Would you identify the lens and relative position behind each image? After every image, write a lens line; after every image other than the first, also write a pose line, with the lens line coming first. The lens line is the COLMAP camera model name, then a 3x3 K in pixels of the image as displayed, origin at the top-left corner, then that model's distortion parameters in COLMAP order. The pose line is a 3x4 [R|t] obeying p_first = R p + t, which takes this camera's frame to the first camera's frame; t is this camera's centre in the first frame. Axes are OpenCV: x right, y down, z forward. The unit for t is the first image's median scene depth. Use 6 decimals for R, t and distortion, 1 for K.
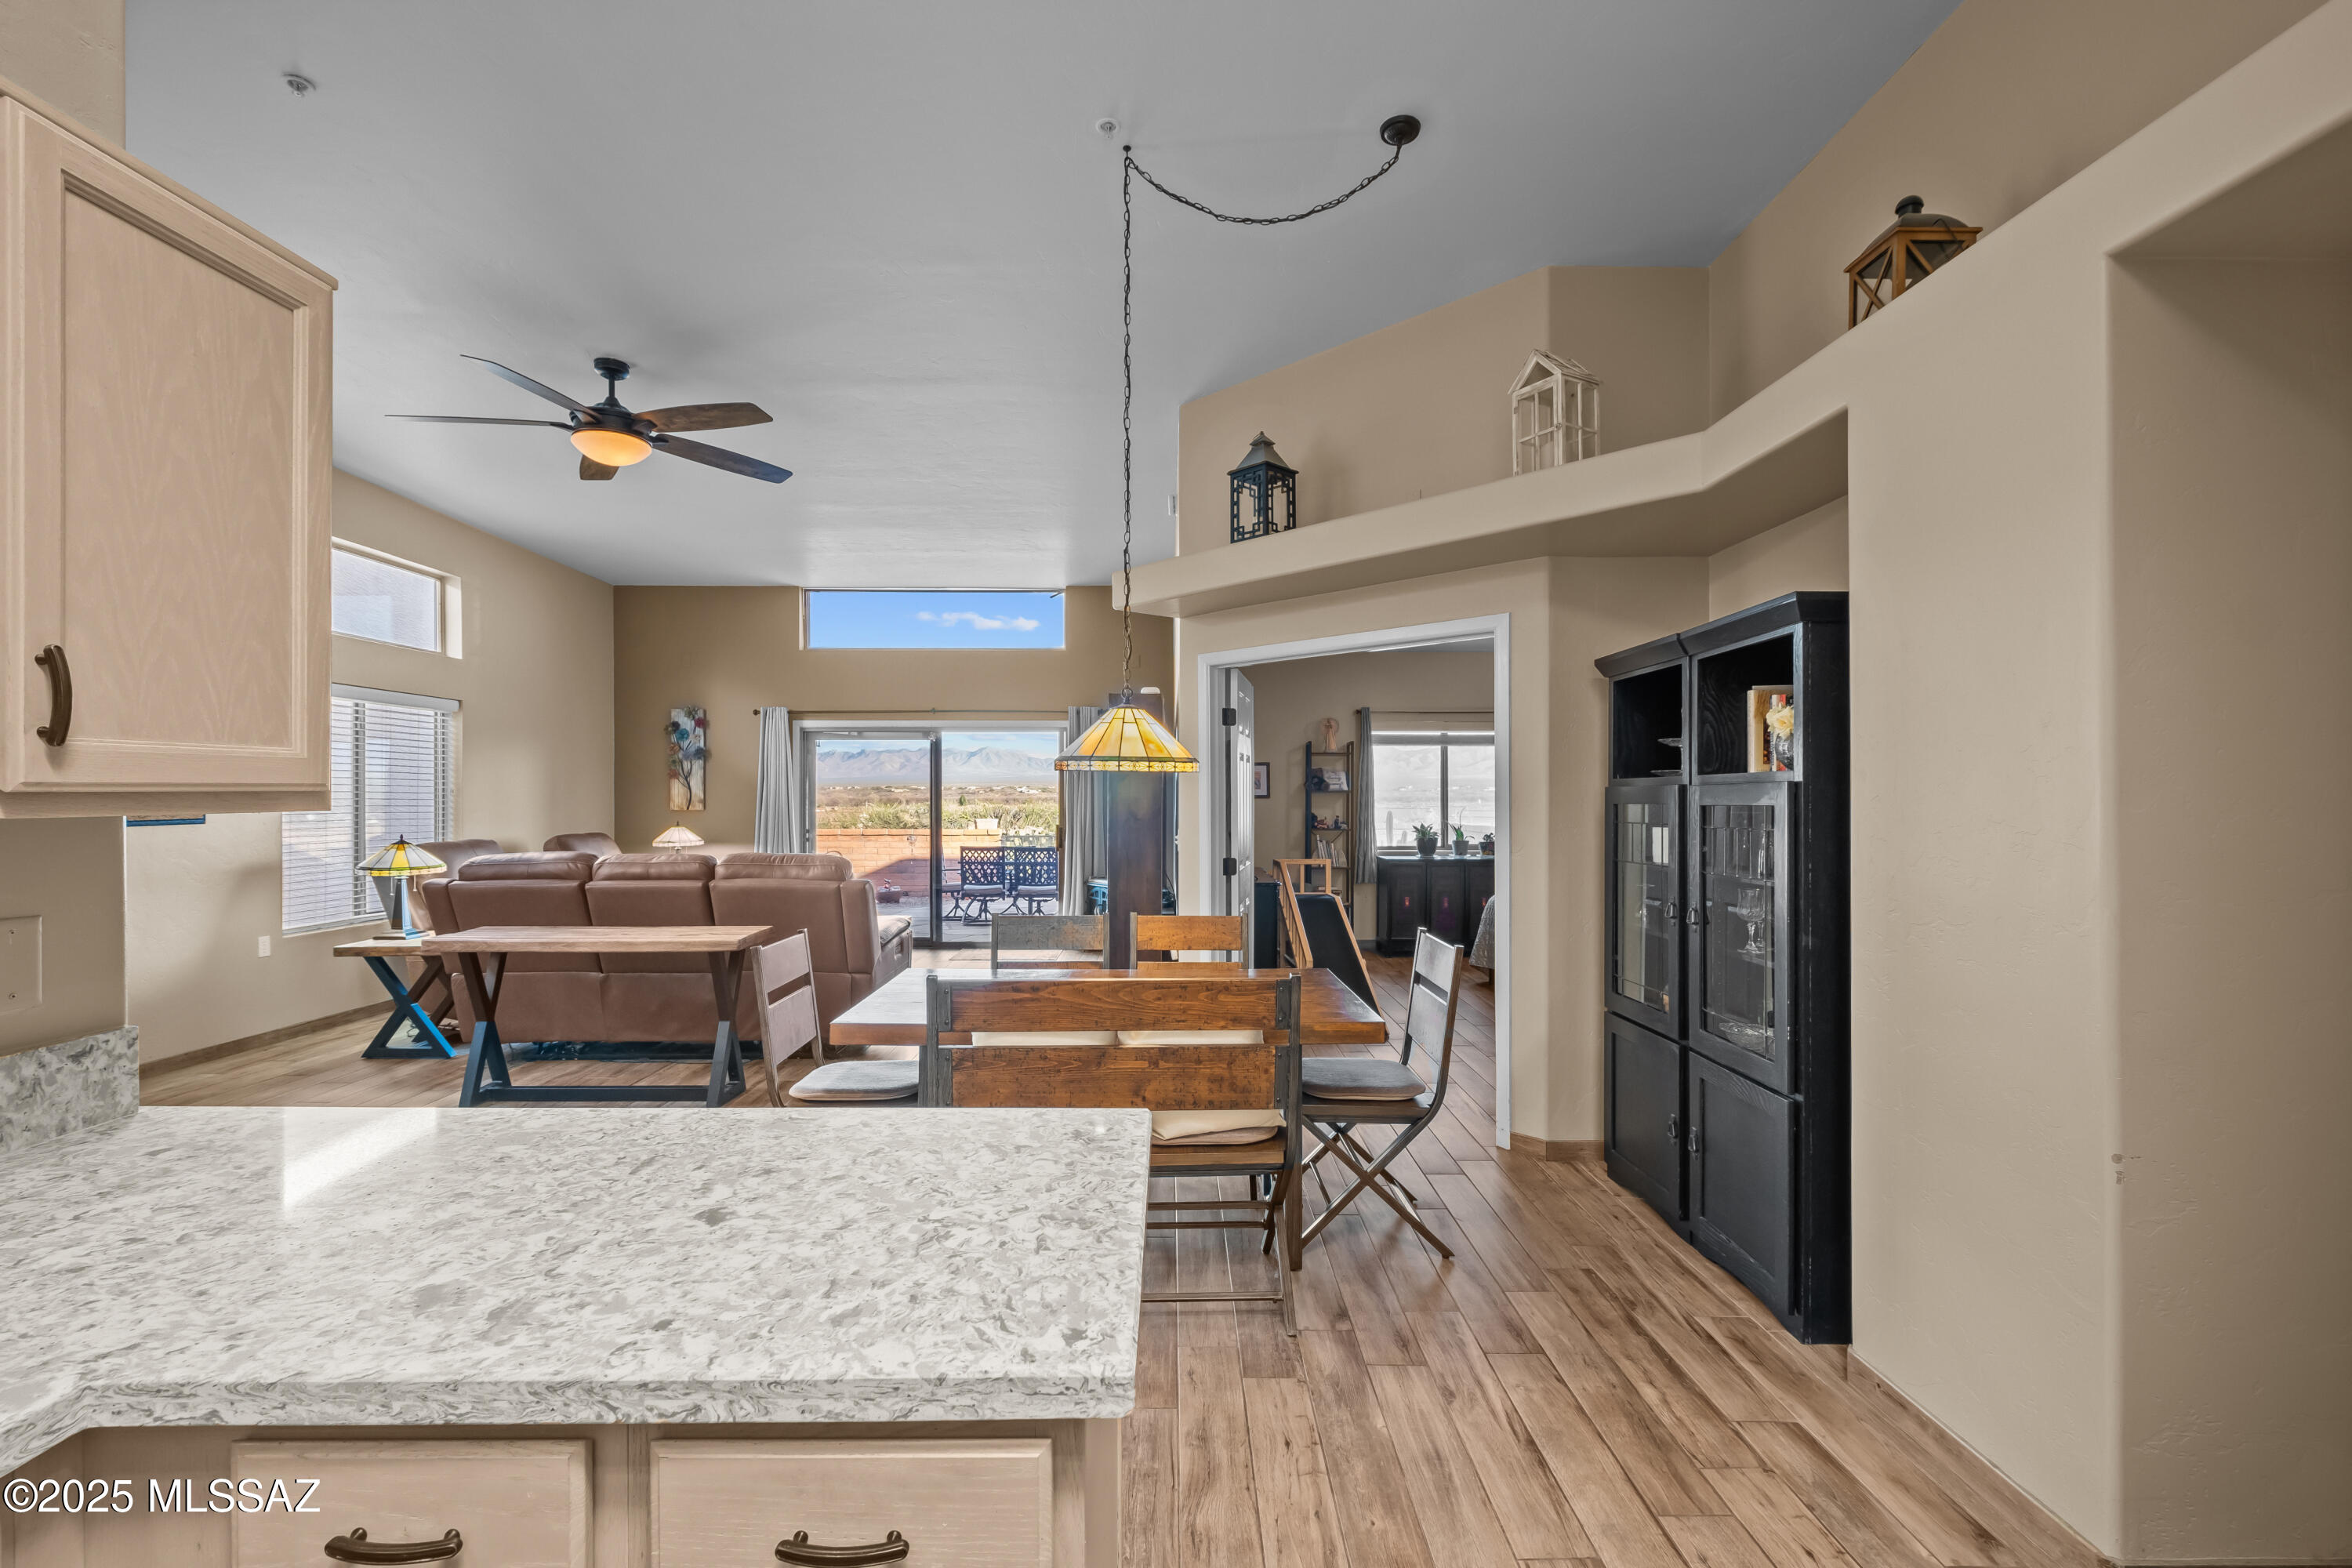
lens RADIAL K [[1037.2, 0, 1176.0], [0, 1037.2, 784.0], [0, 0, 1]] dist [0.008914, -0.011820]
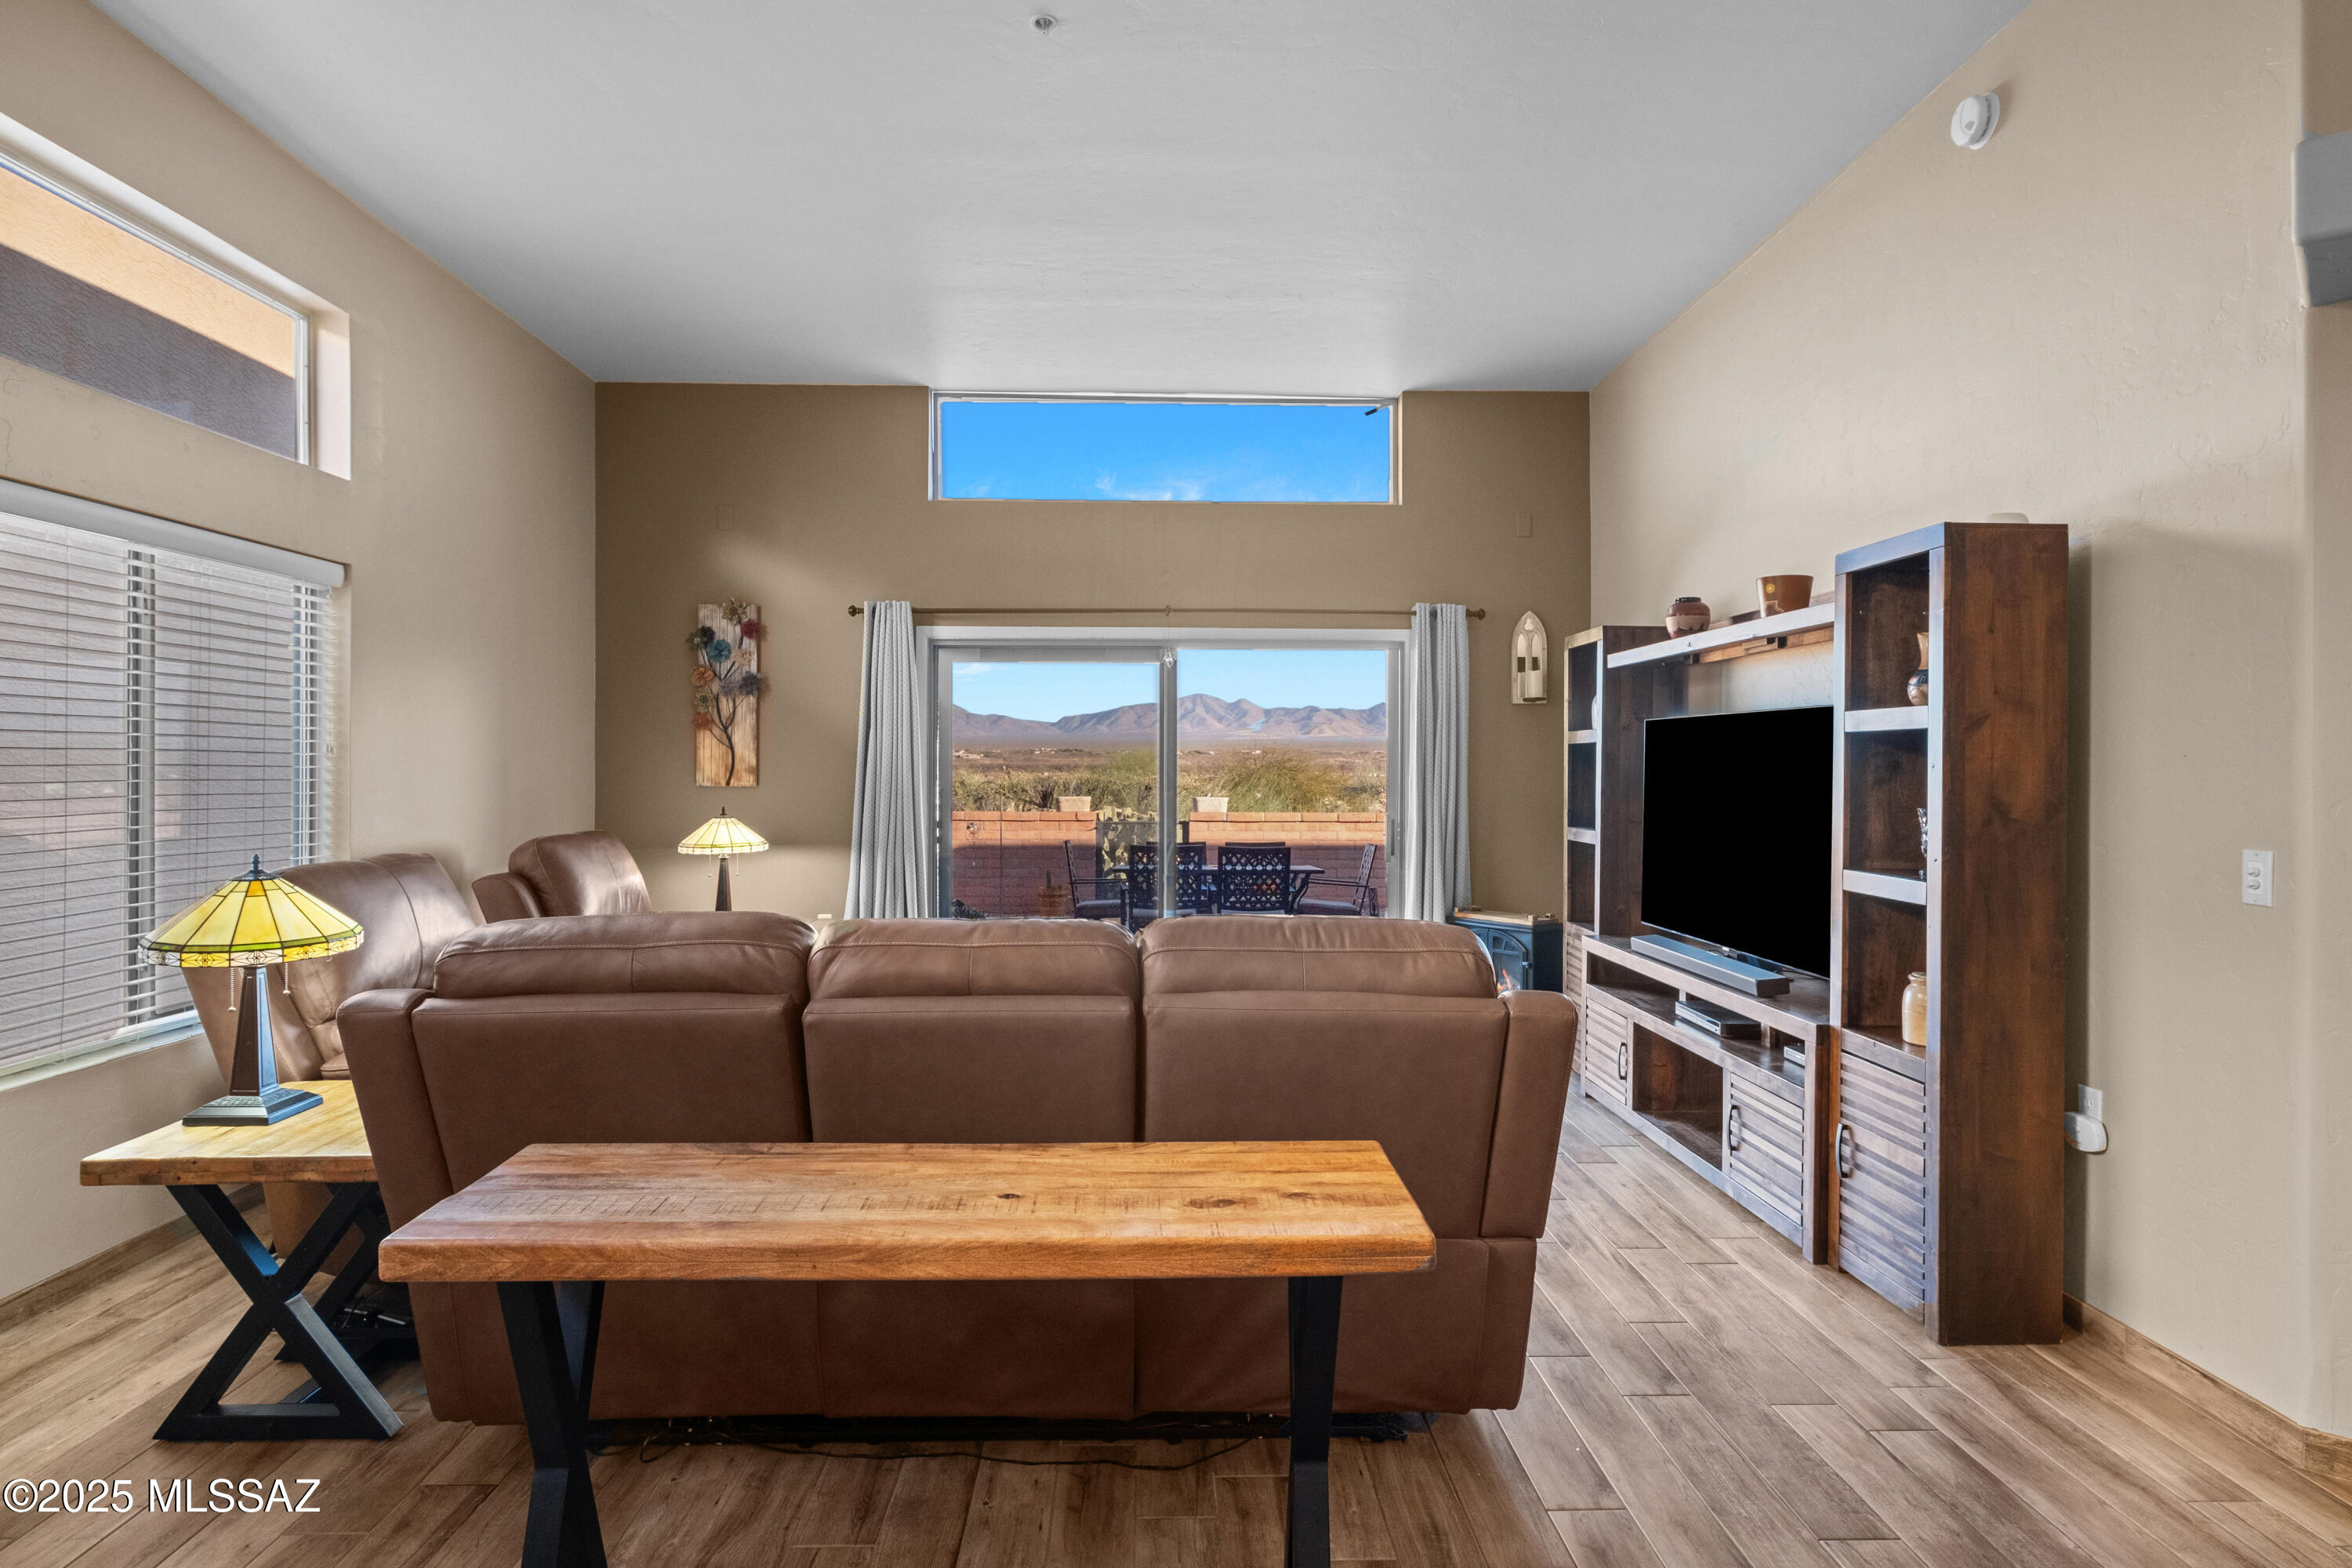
lens RADIAL K [[1298.0, 0, 1175.8], [0, 1298.0, 750.6], [0, 0, 1]] dist [-0.006054, 0.000935]
pose [[0.999828, 0.005457, 0.017740, -0.246833], [-0.005489, 0.999983, 0.001743, 0.003567], [-0.017730, -0.001840, 0.999841, 0.305740]]
